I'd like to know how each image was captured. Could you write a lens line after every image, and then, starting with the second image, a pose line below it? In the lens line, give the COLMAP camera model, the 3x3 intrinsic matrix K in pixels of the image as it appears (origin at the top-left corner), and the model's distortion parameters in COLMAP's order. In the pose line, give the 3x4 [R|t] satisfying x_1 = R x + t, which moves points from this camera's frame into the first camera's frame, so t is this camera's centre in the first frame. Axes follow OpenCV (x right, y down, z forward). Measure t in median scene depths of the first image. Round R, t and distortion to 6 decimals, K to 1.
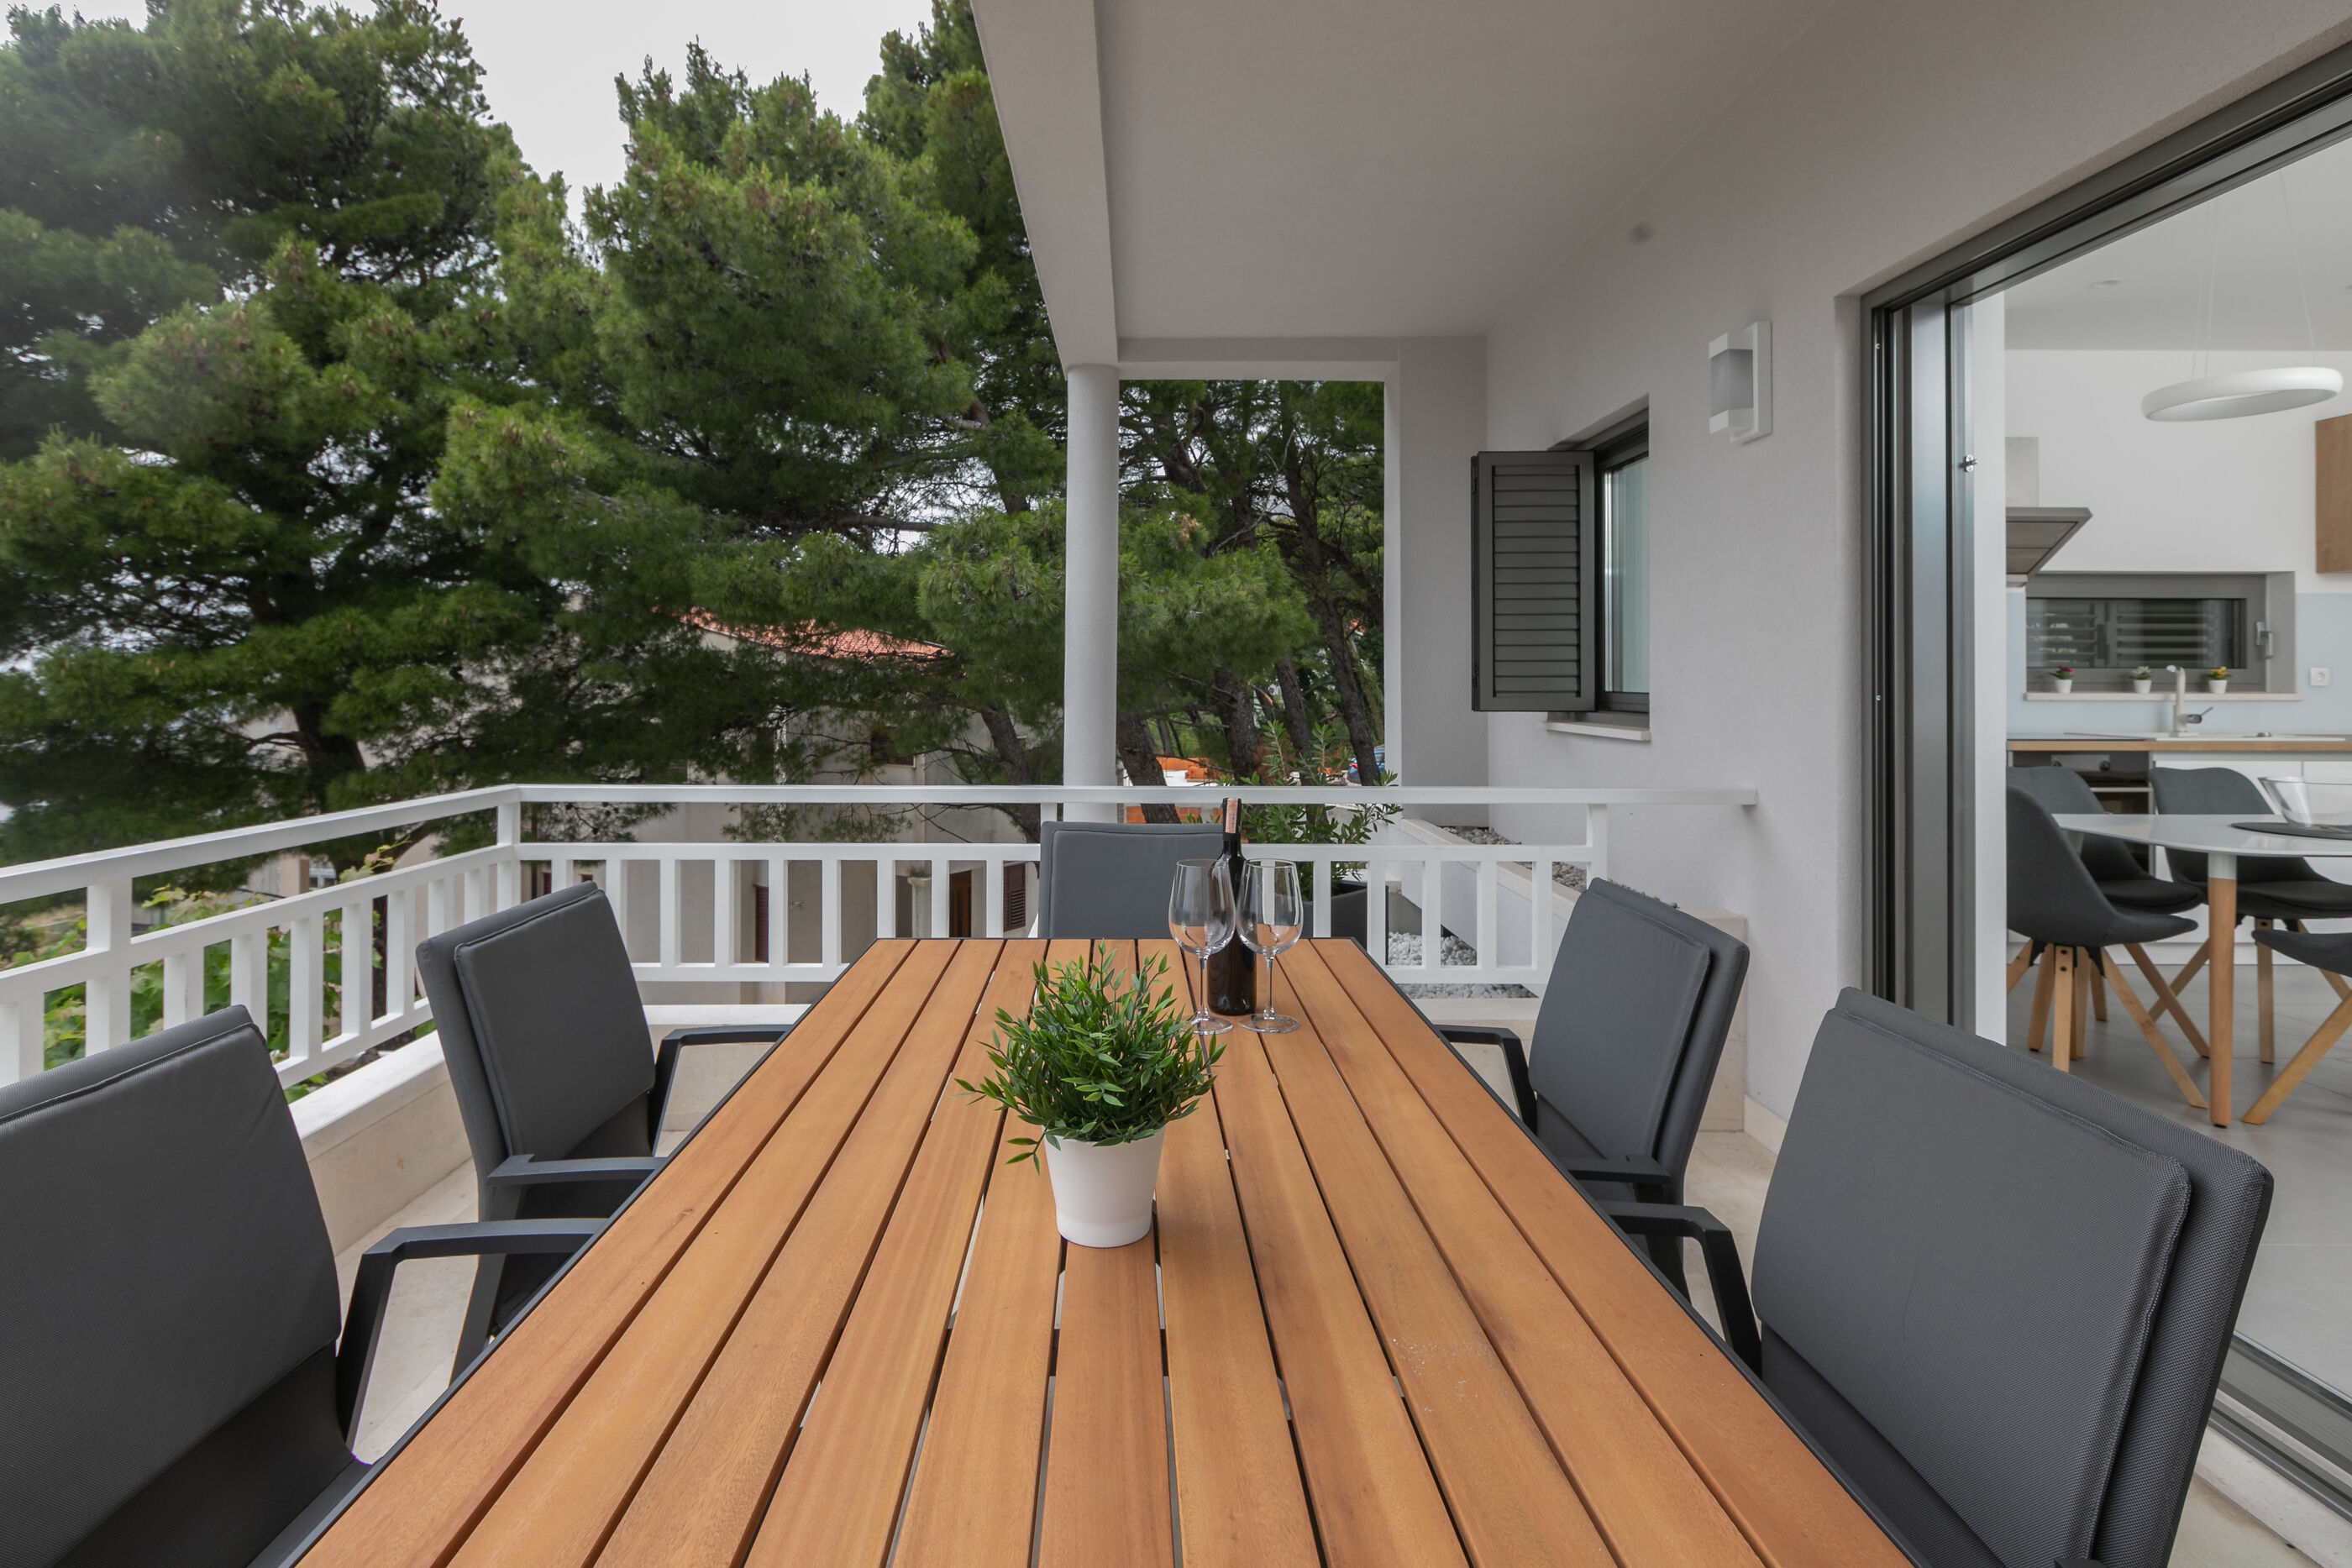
lens RADIAL K [[1168.1, 0, 1173.5], [0, 1168.1, 679.2], [0, 0, 1]] dist [0.000096, 0.000999]
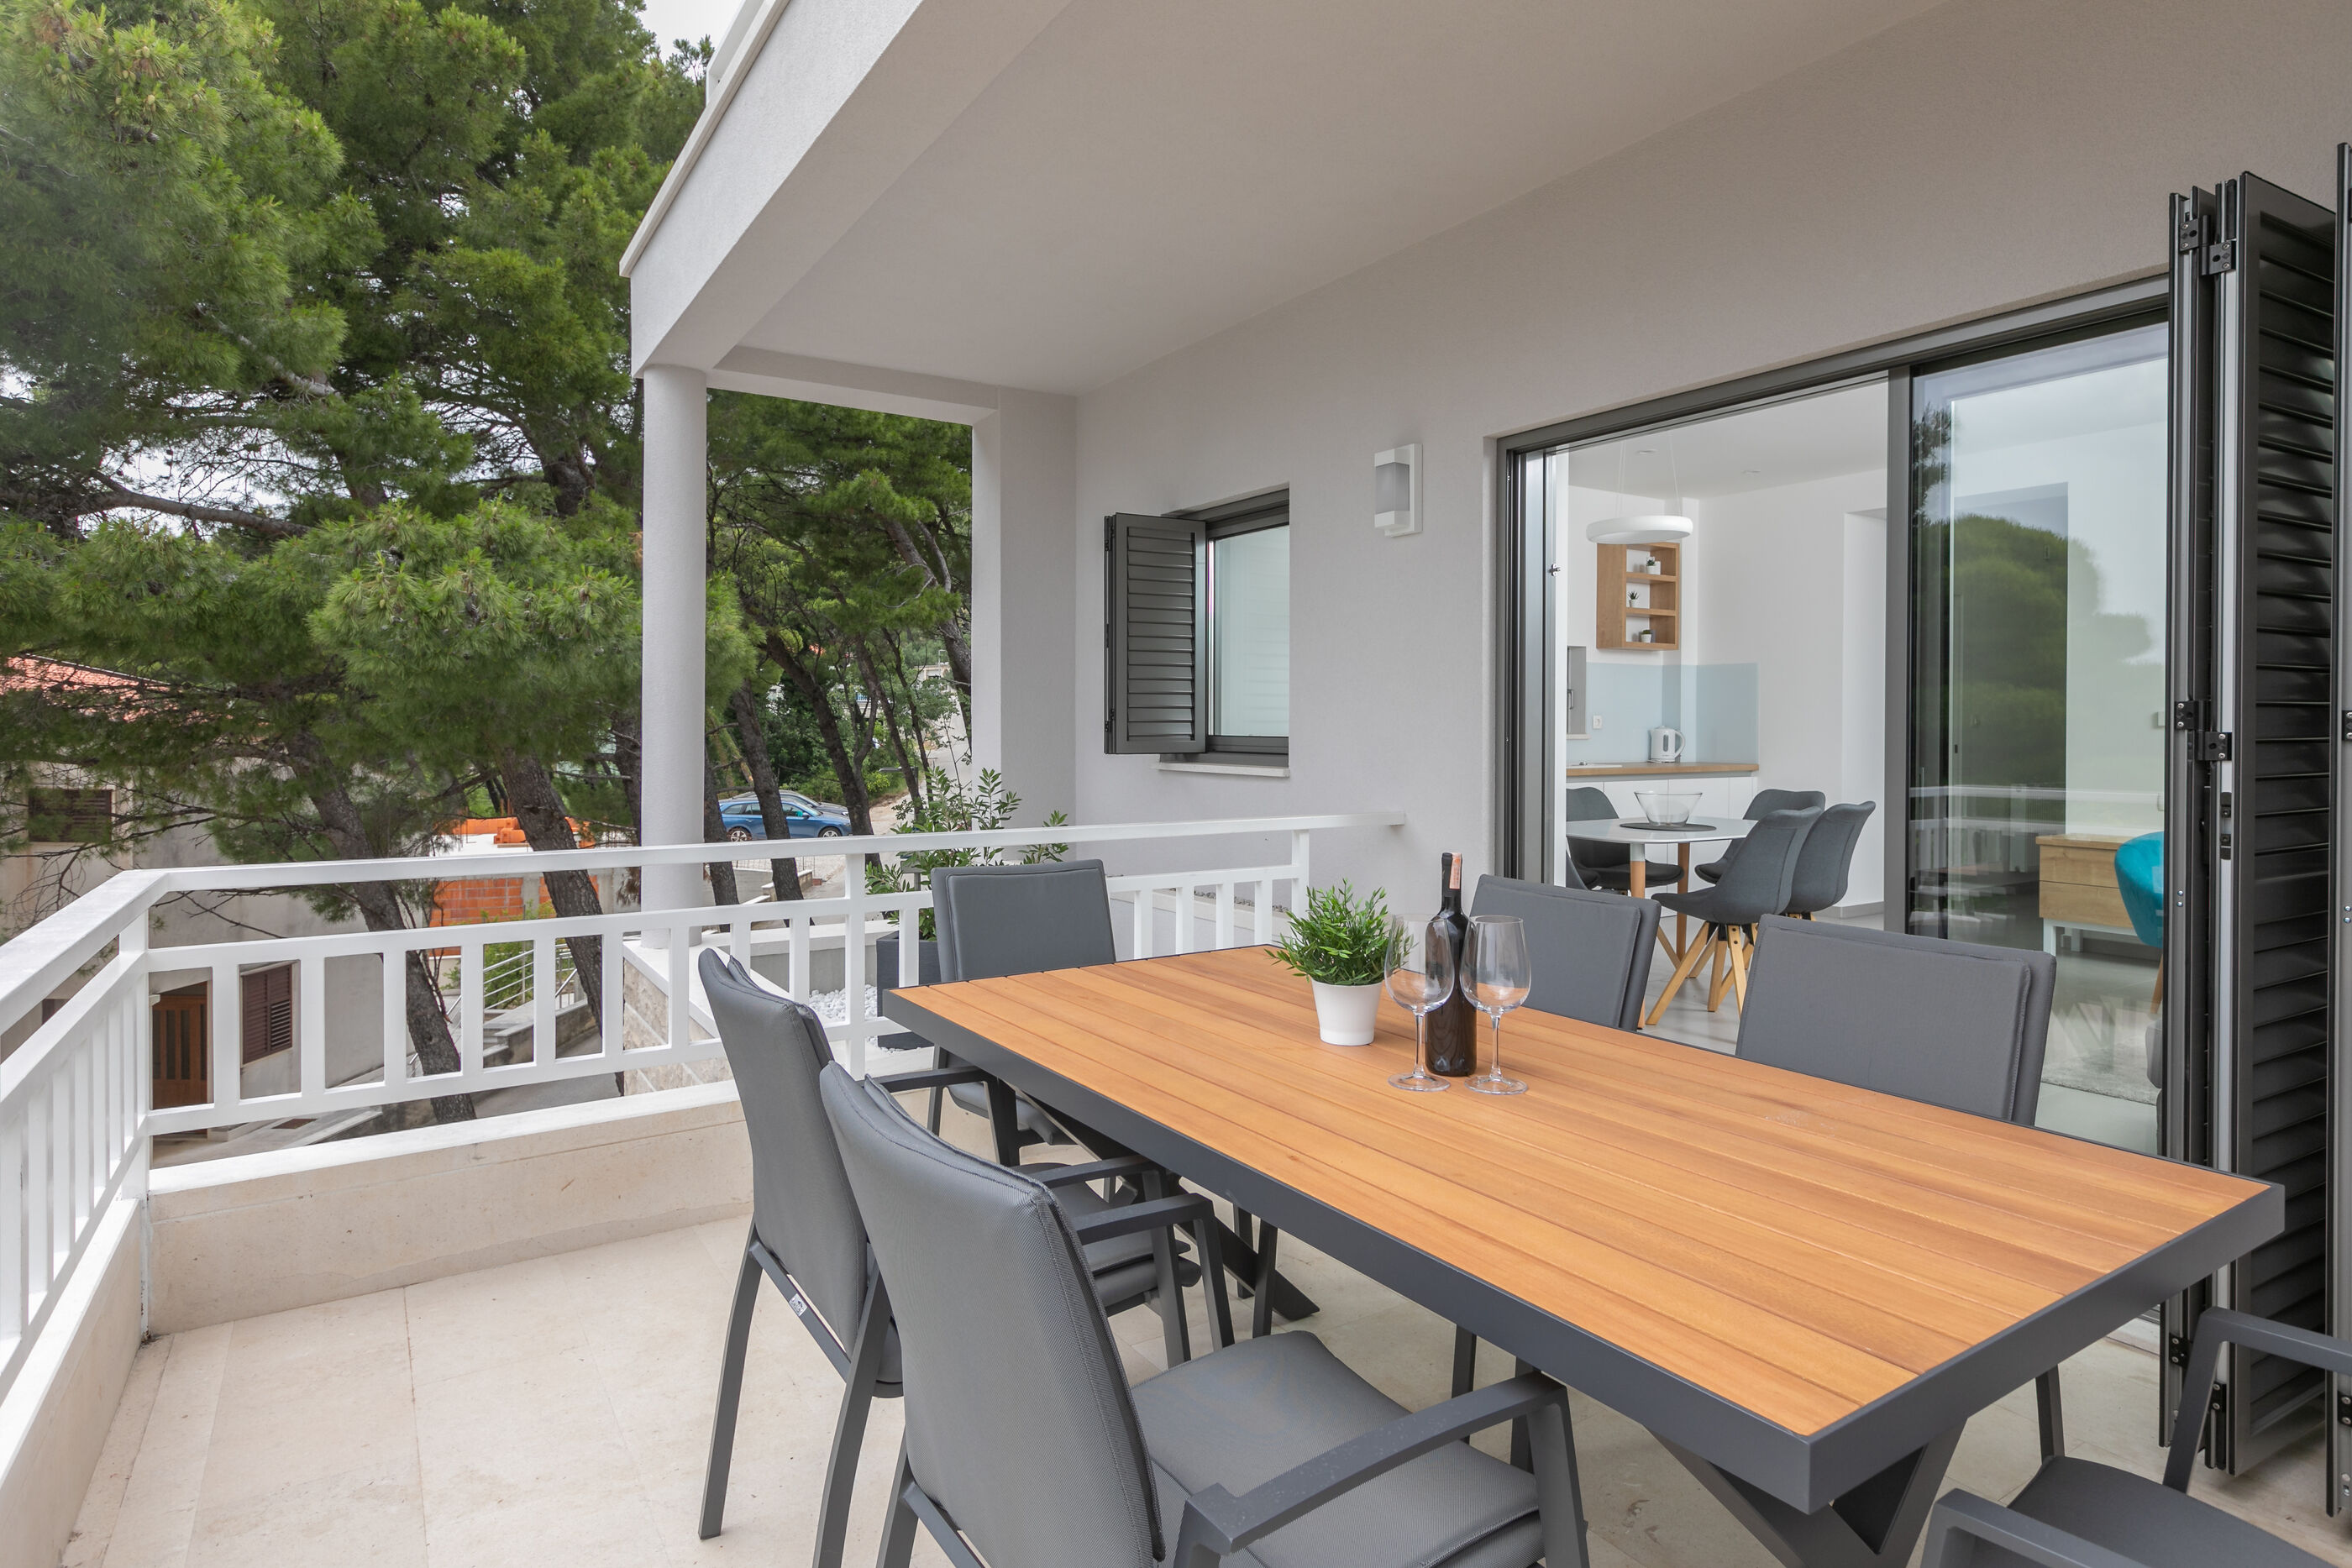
lens RADIAL K [[1256.5, 0, 1207.3], [0, 1256.5, 743.6], [0, 0, 1]] dist [0.003183, 0.001291]
pose [[0.837482, -0.008084, 0.546405, -0.253322], [-0.001597, 0.999850, 0.017240, -0.001972], [-0.546462, -0.015311, 0.837344, -0.014047]]
